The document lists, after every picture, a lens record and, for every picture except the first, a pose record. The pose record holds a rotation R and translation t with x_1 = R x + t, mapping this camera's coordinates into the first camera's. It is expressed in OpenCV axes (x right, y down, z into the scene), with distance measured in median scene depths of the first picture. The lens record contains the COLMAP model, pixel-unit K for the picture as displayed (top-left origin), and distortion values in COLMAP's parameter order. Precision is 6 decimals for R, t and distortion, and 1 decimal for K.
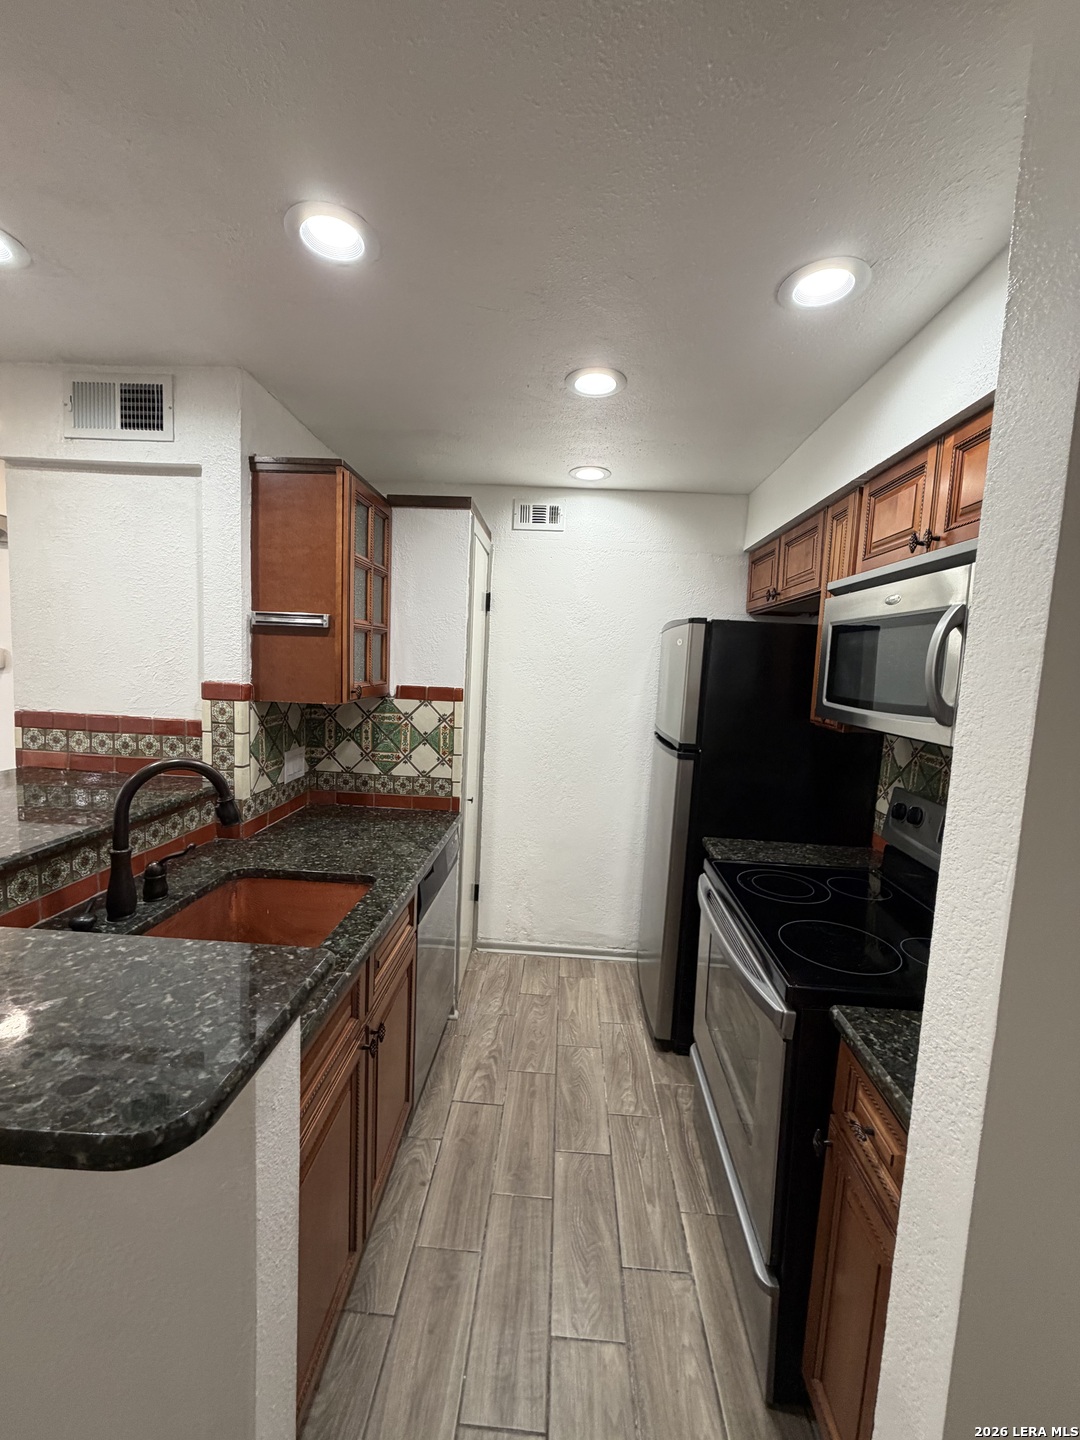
lens RADIAL K [[575.6, 0, 537.4], [0, 575.6, 717.7], [0, 0, 1]] dist [0.010194, -0.002712]
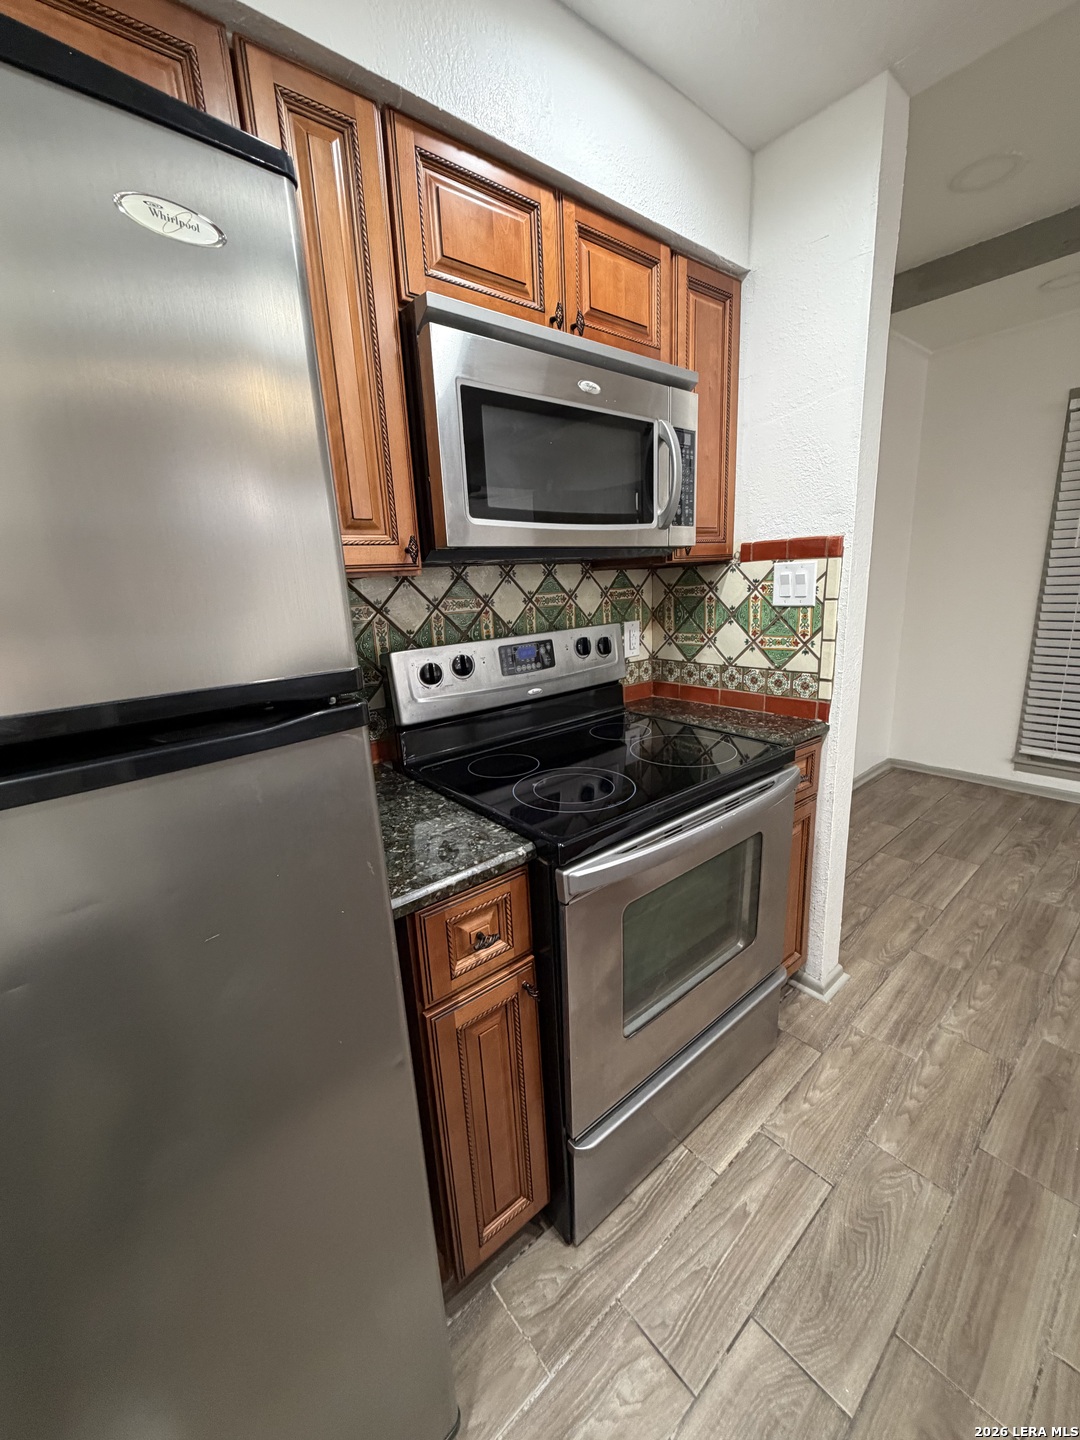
lens RADIAL K [[575.6, 0, 541.9], [0, 575.6, 716.4], [0, 0, 1]] dist [0.010194, -0.002712]
pose [[-0.681237, -0.187462, 0.707654, -0.029193], [0.086714, 0.939189, 0.332273, -0.026436], [-0.726909, 0.287720, -0.623555, 1.268800]]
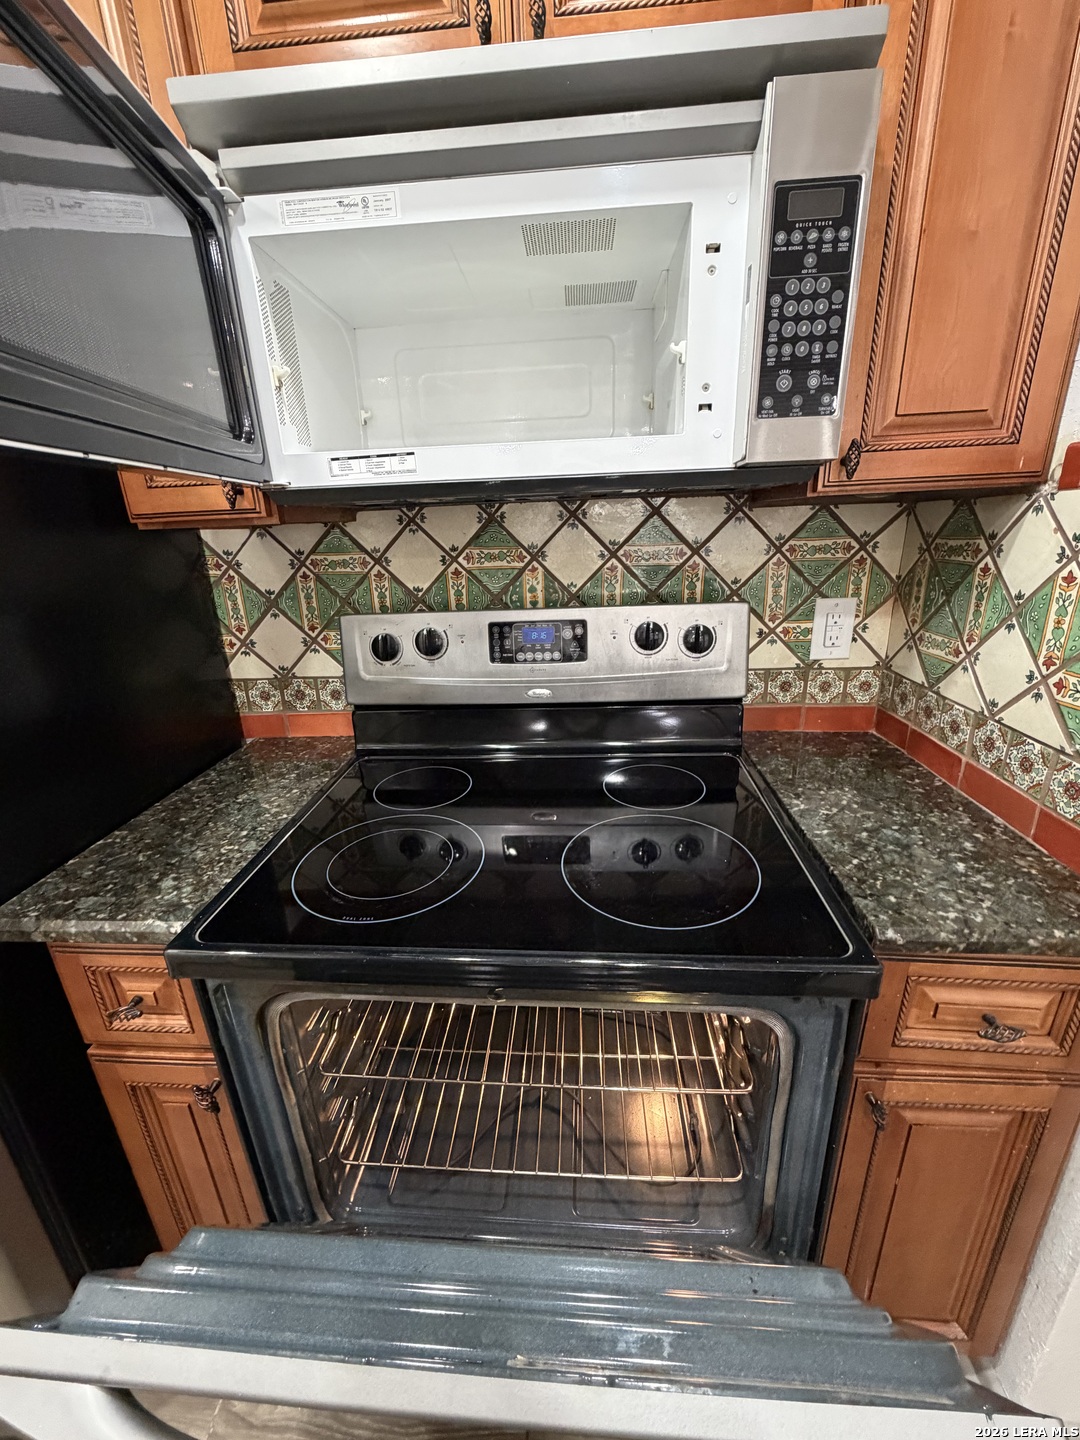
lens RADIAL K [[575.6, 0, 538.7], [0, 575.6, 718.3], [0, 0, 1]] dist [0.010194, -0.002712]
pose [[0.005766, -0.369468, 0.929226, 0.029430], [0.135591, 0.920948, 0.365335, 0.026909], [-0.990748, 0.123888, 0.055407, 0.740726]]
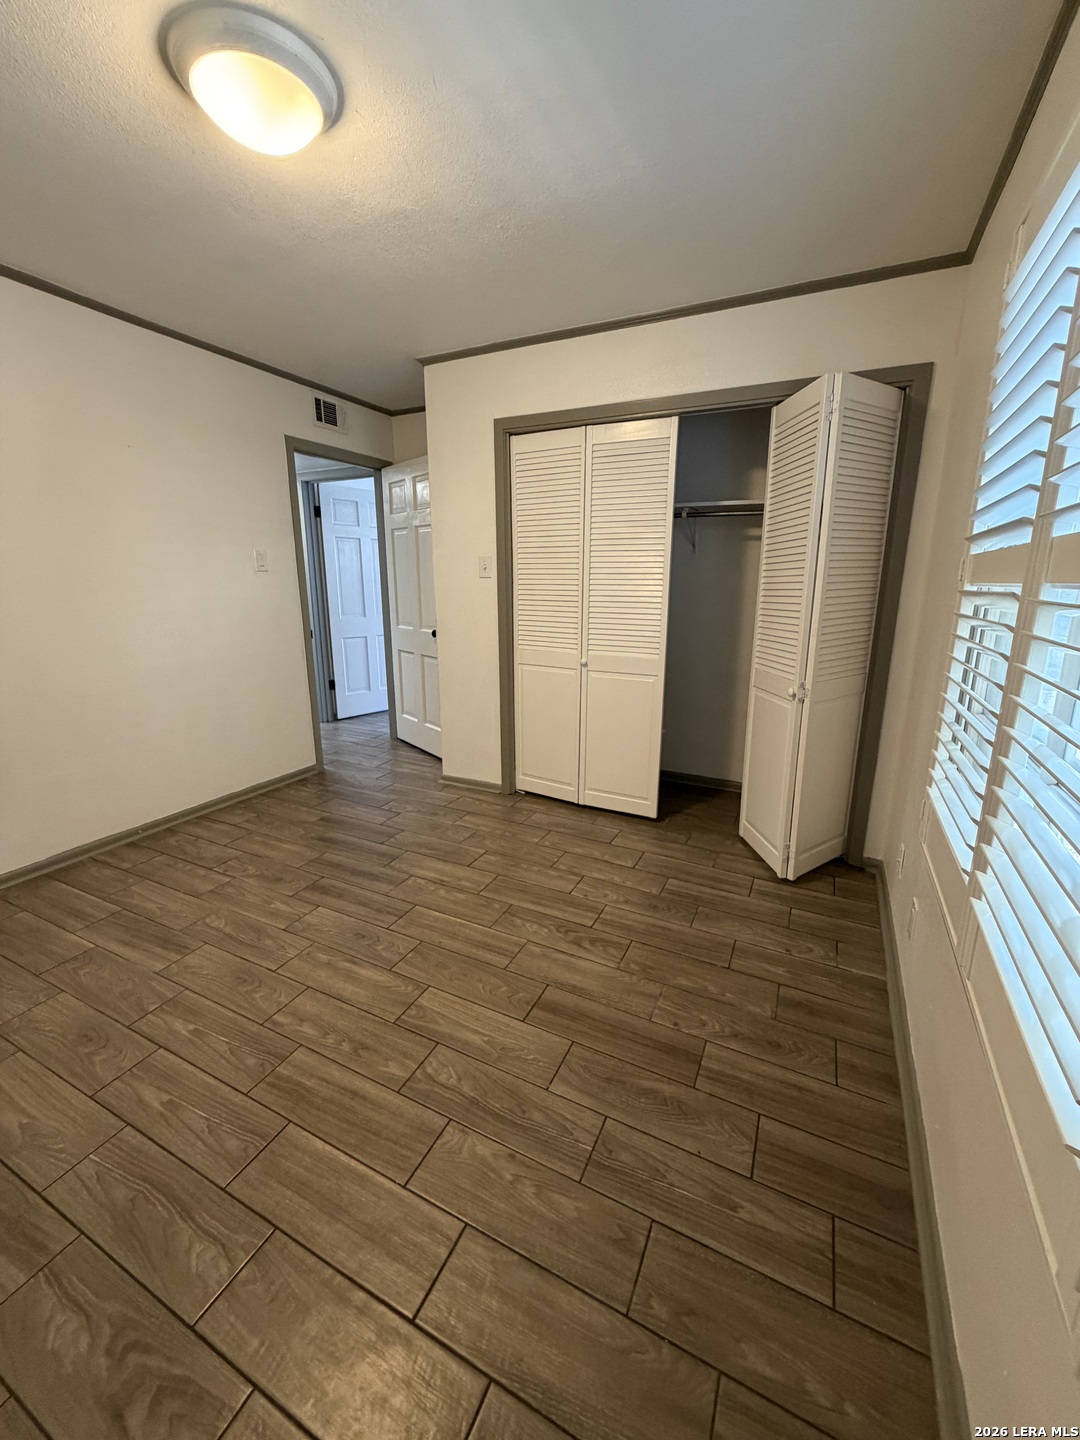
lens RADIAL K [[575.6, 0, 544.0], [0, 575.6, 709.4], [0, 0, 1]] dist [0.010194, -0.002712]
pose [[-0.388093, 0.159268, -0.907754, 0.577565], [-0.108280, 0.970253, 0.216527, 0.016776], [0.915237, 0.182324, -0.359303, 1.482466]]
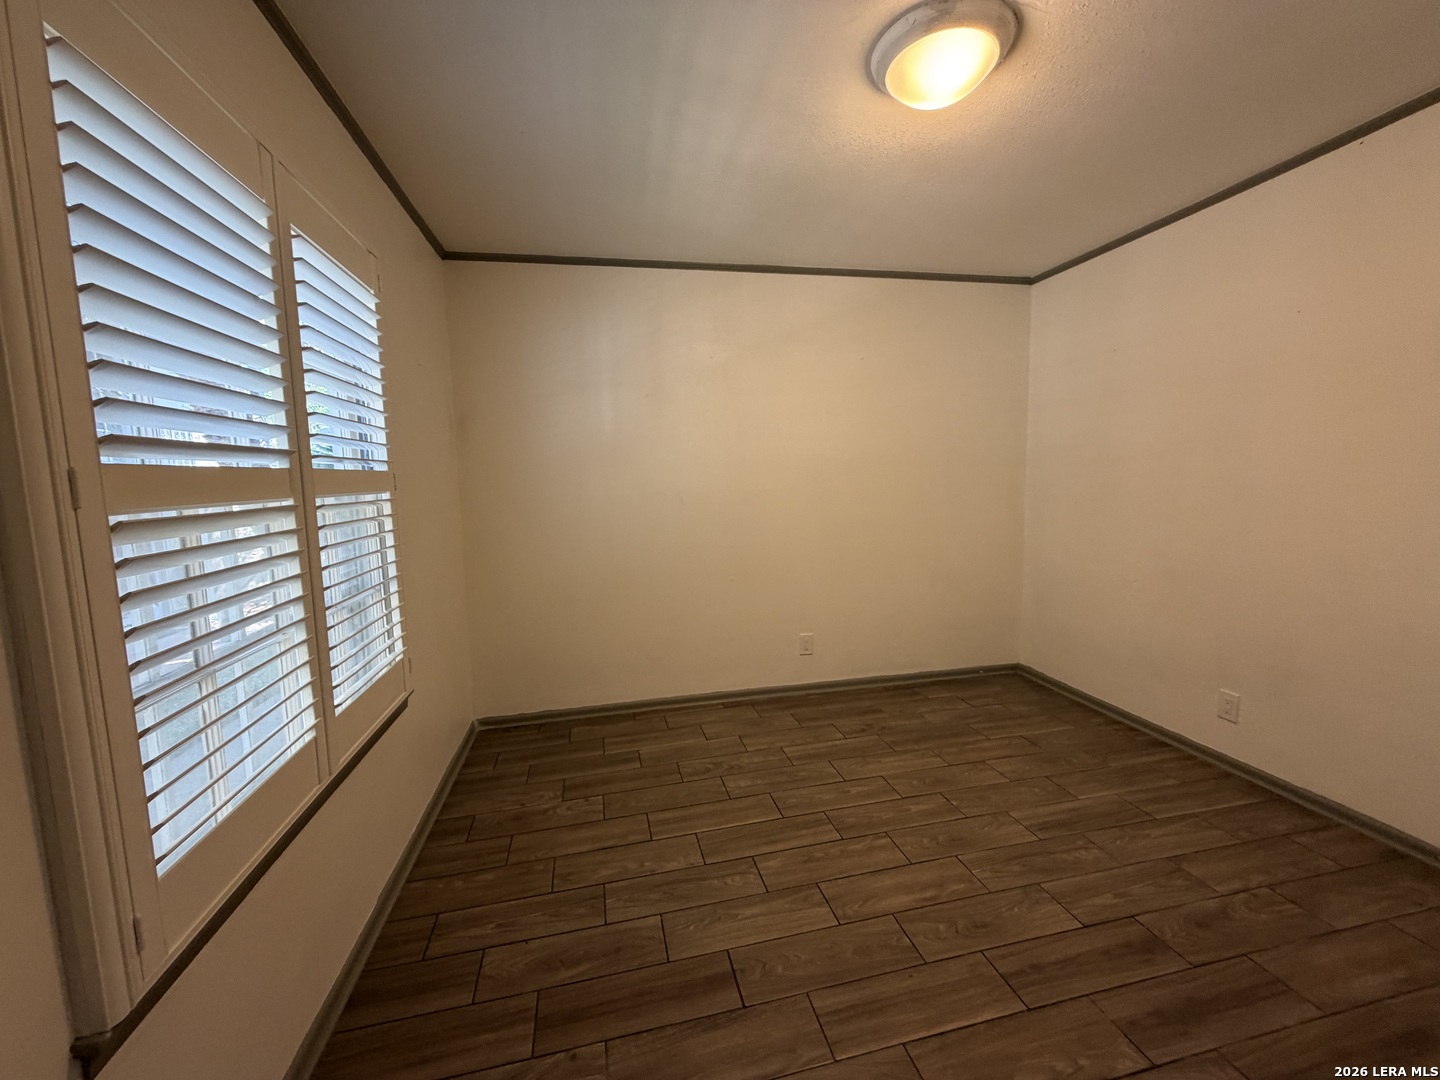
lens RADIAL K [[575.6, 0, 721.2], [0, 575.6, 545.4], [0, 0, 1]] dist [0.010194, -0.002712]
pose [[-0.273475, -0.157823, 0.948843, -0.843712], [0.099703, 0.976483, 0.191156, -0.050668], [-0.956698, 0.146879, -0.251308, 1.352731]]
